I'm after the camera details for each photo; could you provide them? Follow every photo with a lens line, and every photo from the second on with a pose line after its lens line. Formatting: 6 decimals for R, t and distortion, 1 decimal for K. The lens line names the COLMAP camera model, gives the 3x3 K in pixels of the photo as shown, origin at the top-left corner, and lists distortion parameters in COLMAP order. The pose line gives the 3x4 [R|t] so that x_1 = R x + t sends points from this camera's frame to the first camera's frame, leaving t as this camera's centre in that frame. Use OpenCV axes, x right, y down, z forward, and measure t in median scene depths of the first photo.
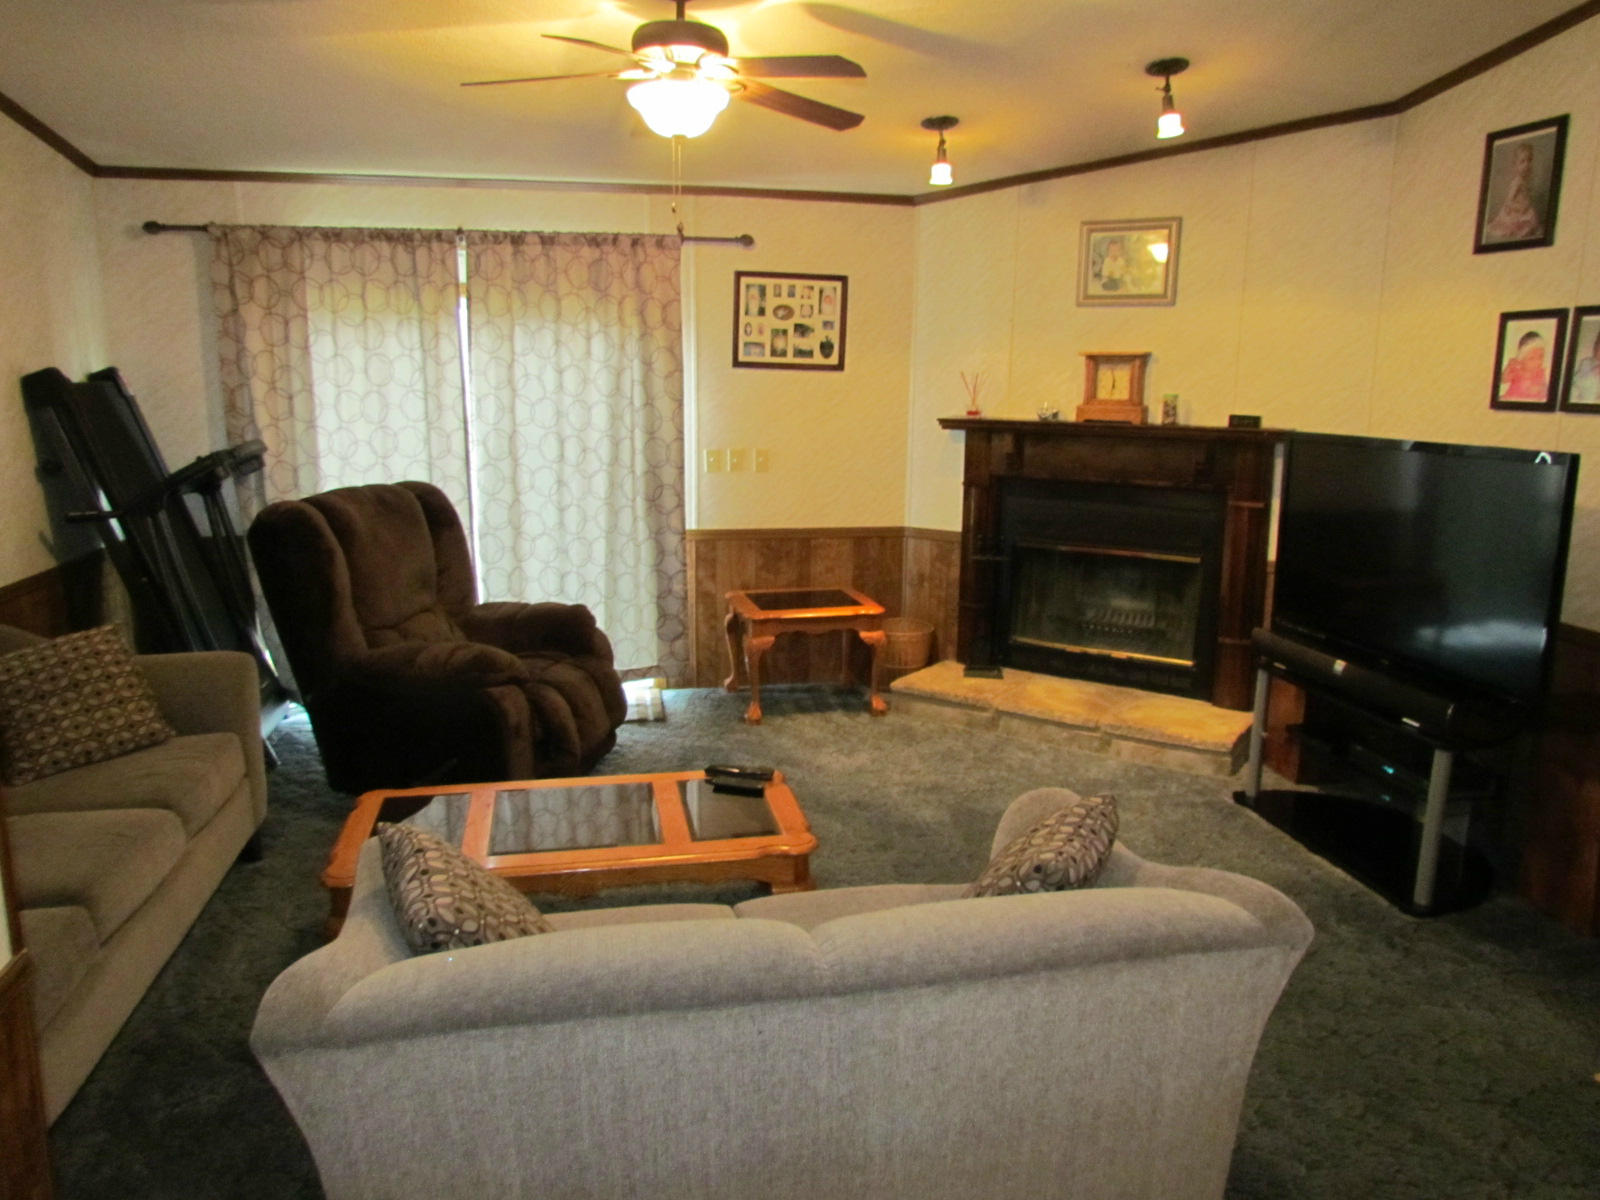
lens RADIAL K [[1143.2, 0, 797.9], [0, 1143.2, 597.4], [0, 0, 1]] dist [-0.028602, 0.002427]
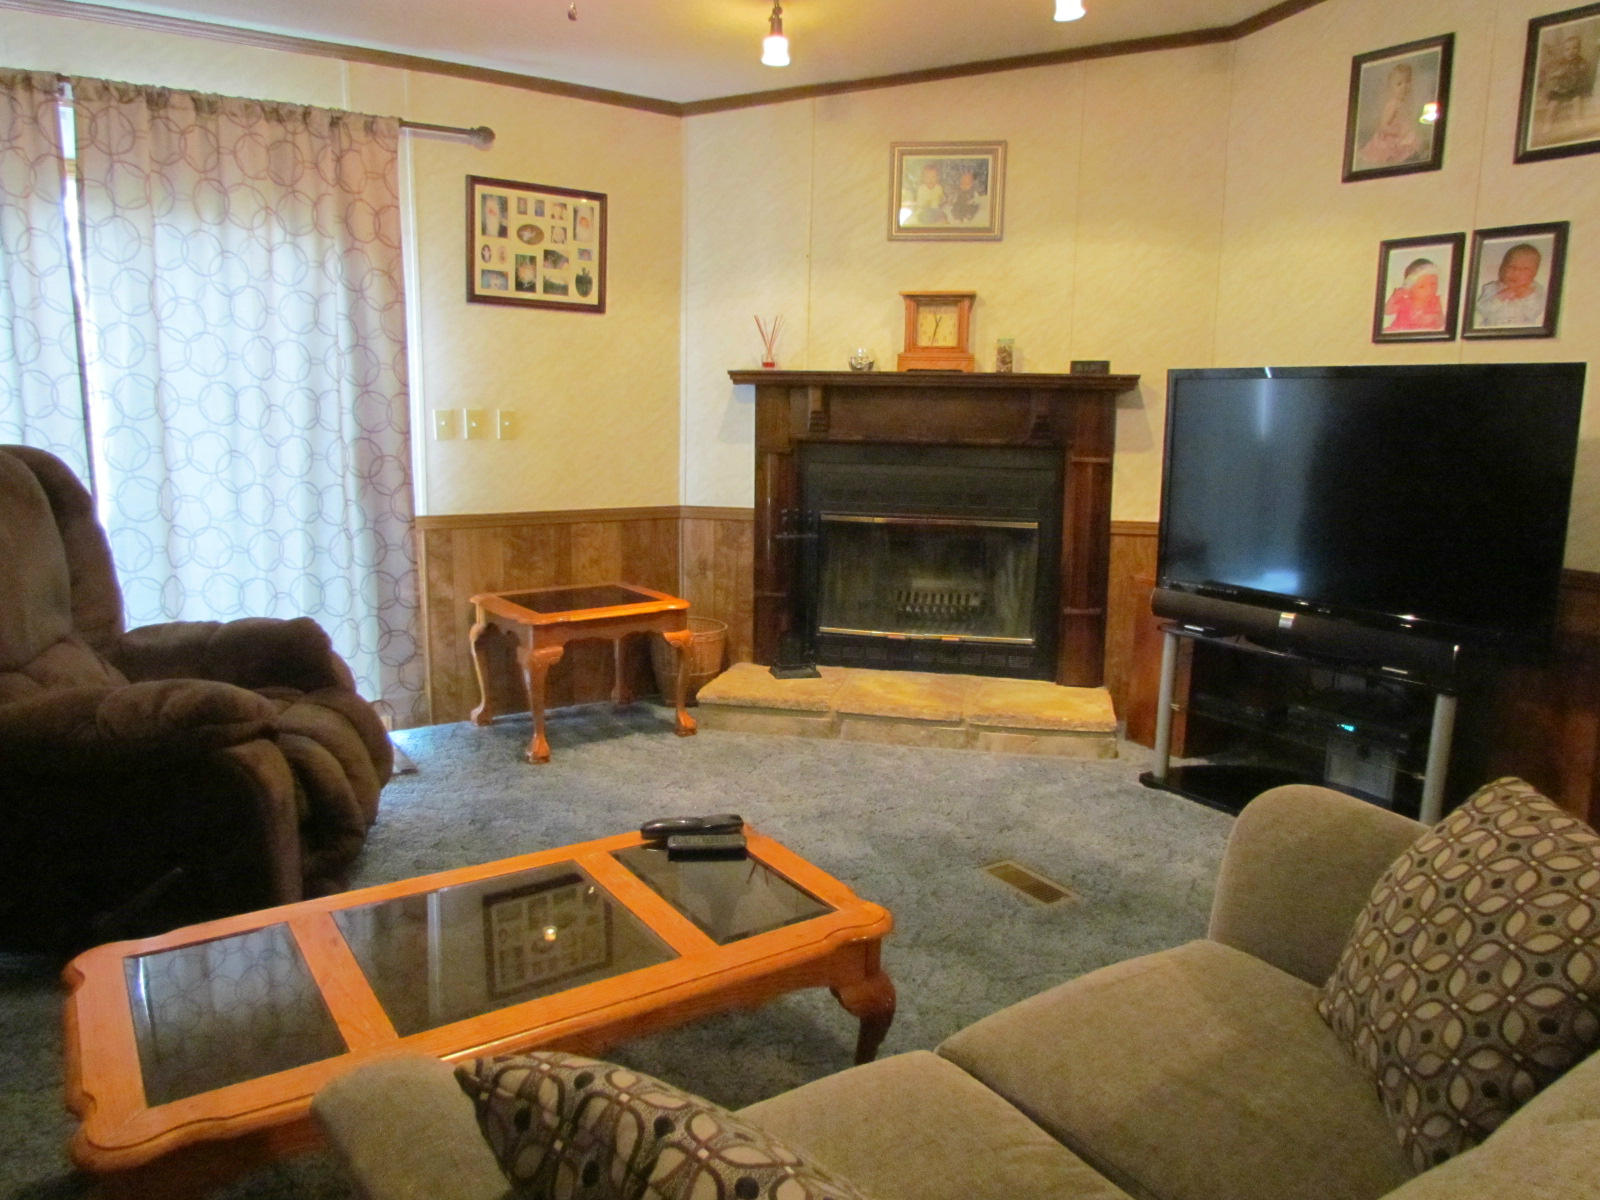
lens RADIAL K [[1143.2, 0, 801.0], [0, 1143.2, 597.4], [0, 0, 1]] dist [-0.028602, 0.002427]
pose [[0.923540, -0.060210, 0.378746, -0.161565], [0.067060, 0.997737, -0.004910, 0.016180], [-0.377593, 0.029934, 0.925488, 0.227698]]
